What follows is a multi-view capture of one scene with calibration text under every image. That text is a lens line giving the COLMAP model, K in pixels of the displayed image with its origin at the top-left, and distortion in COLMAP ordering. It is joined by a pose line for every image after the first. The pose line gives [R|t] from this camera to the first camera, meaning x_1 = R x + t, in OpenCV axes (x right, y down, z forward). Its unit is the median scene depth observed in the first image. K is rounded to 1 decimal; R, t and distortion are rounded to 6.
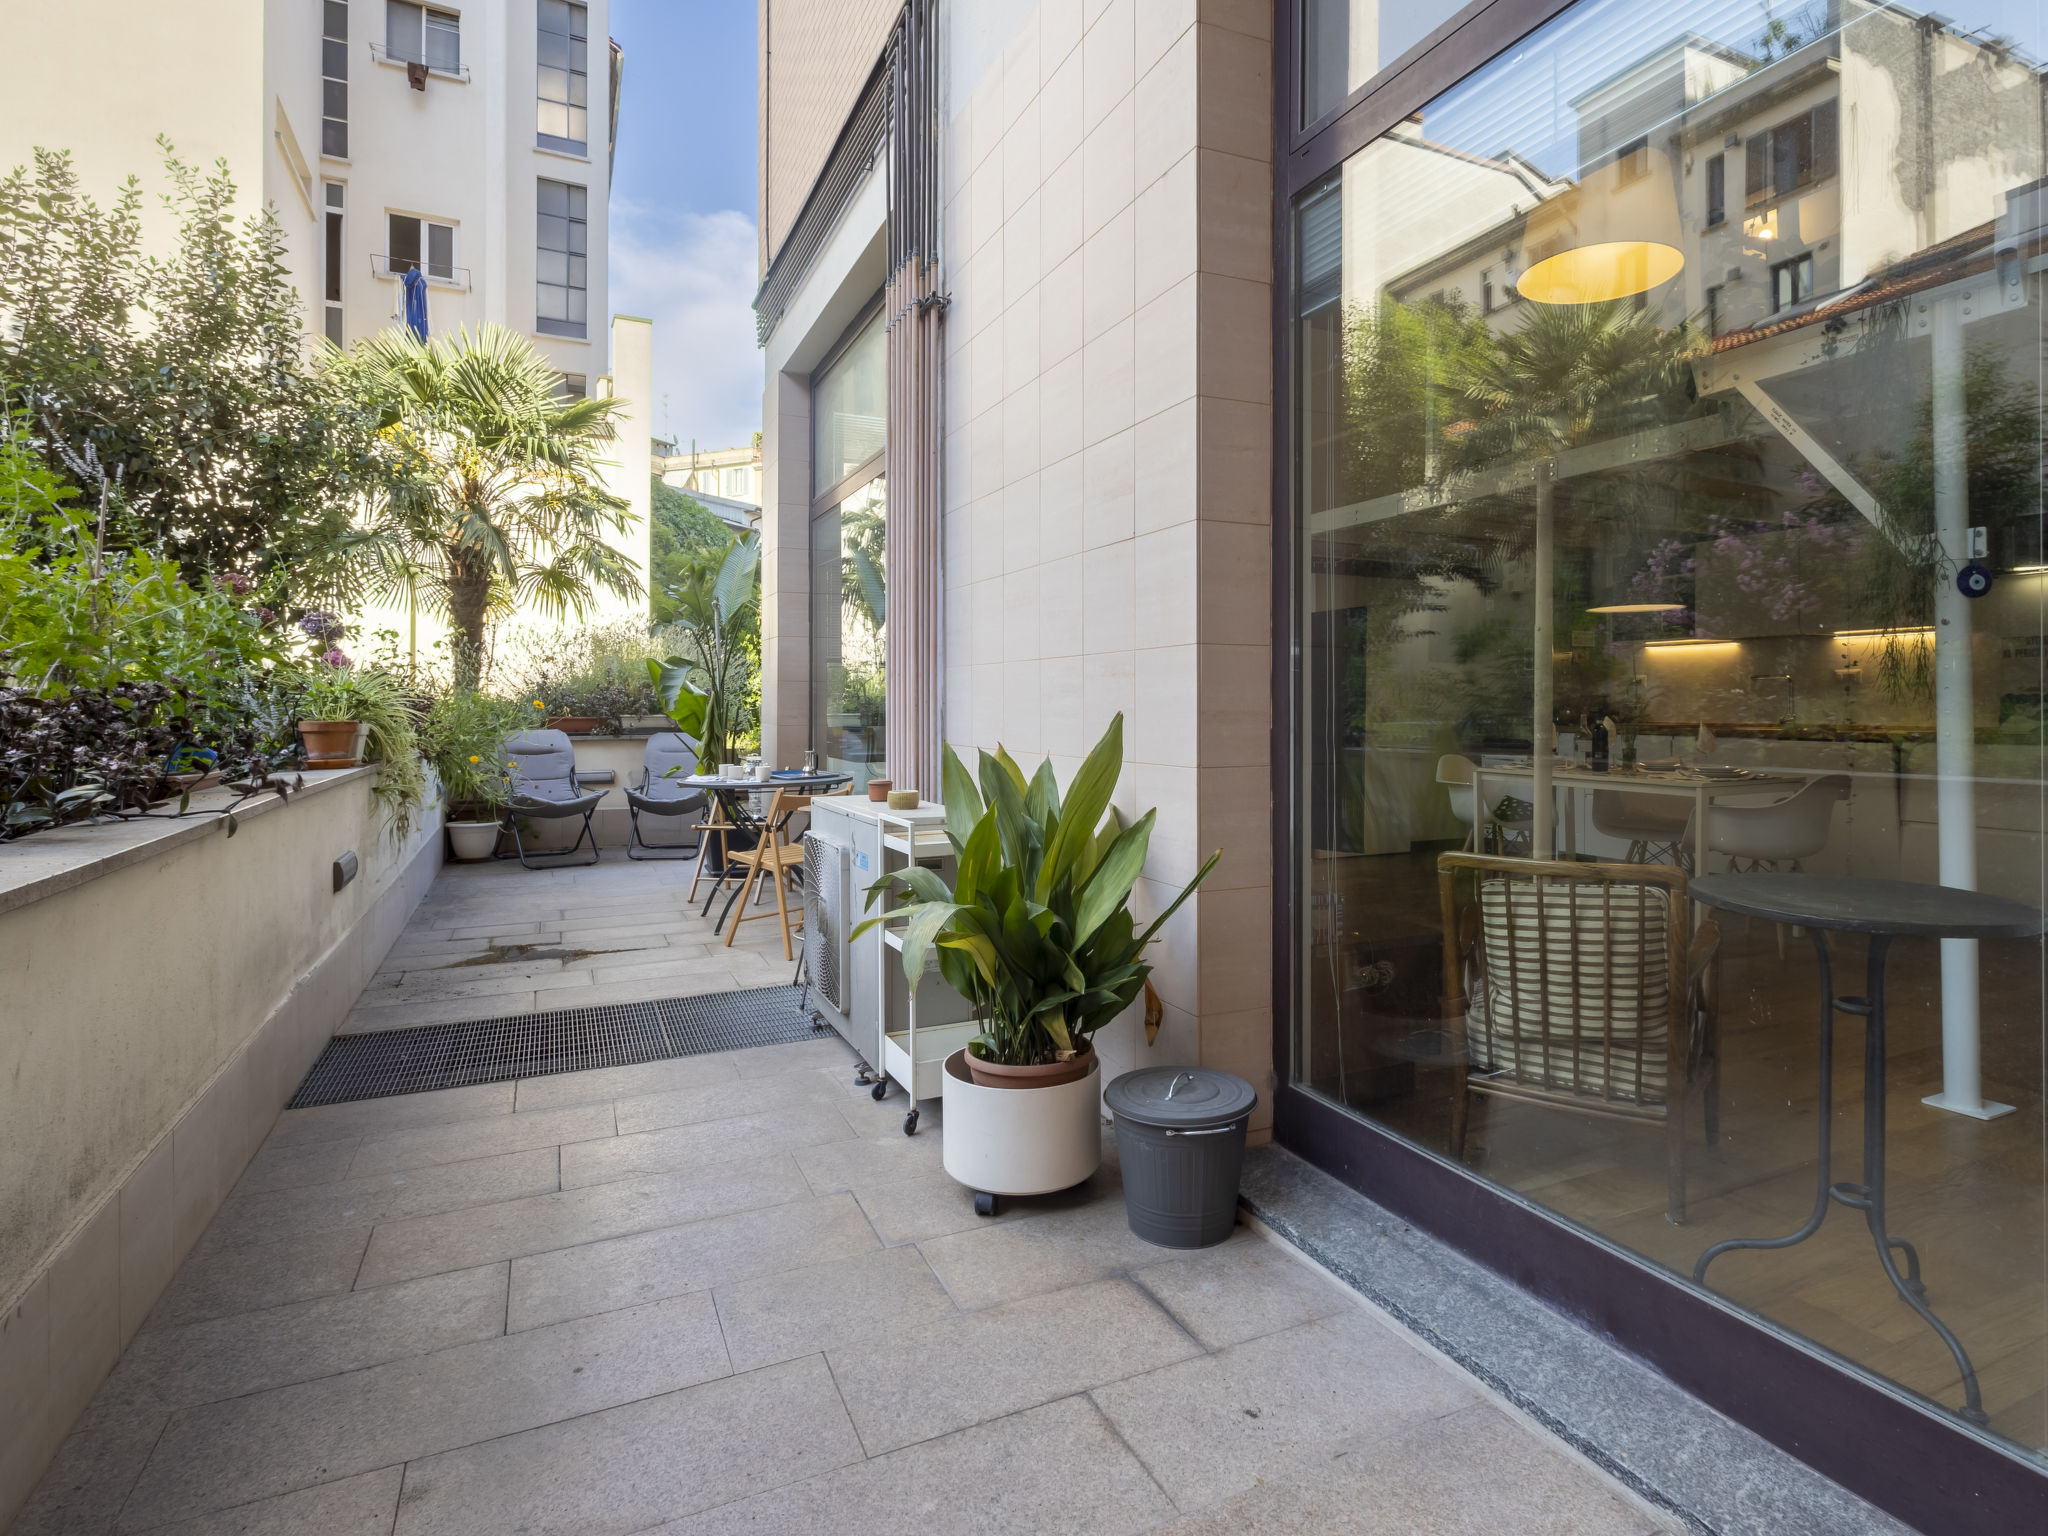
lens RADIAL K [[1091.9, 0, 1078.5], [0, 1091.9, 735.0], [0, 0, 1]] dist [0.003473, -0.000312]
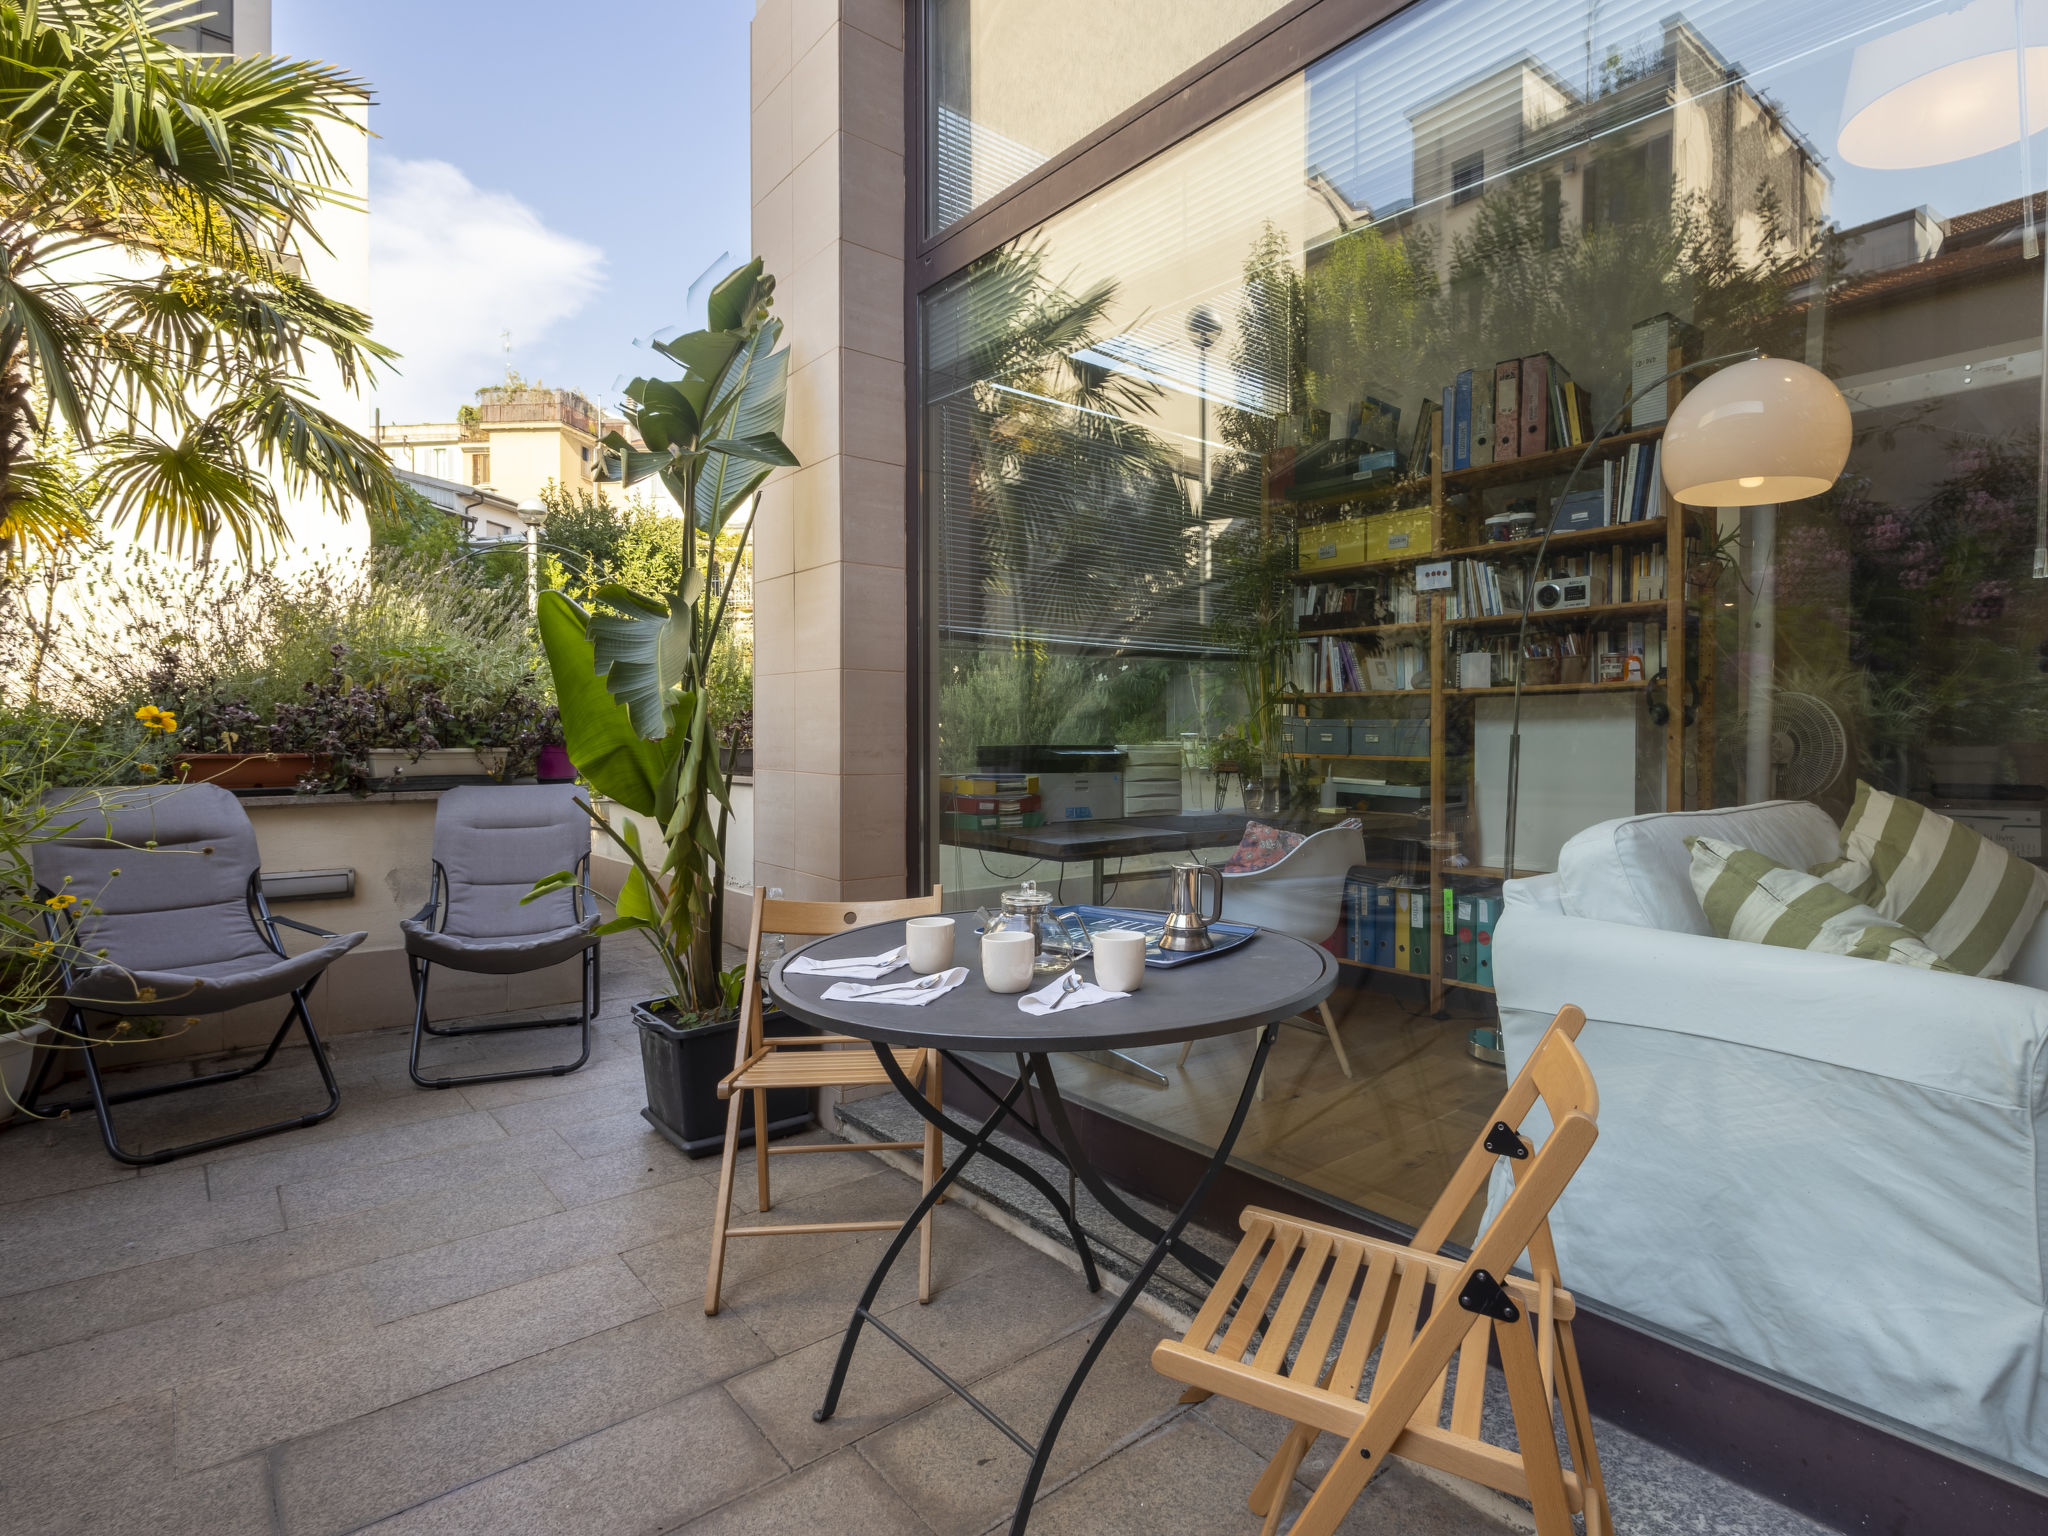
lens RADIAL K [[1000.1, 0, 1026.0], [0, 1000.1, 777.0], [0, 0, 1]] dist [0.001670, -0.000160]
pose [[0.967987, -0.011271, 0.250747, -0.242429], [0.007704, 0.999855, 0.015200, -0.009922], [-0.250882, -0.012782, 0.967933, 0.494024]]
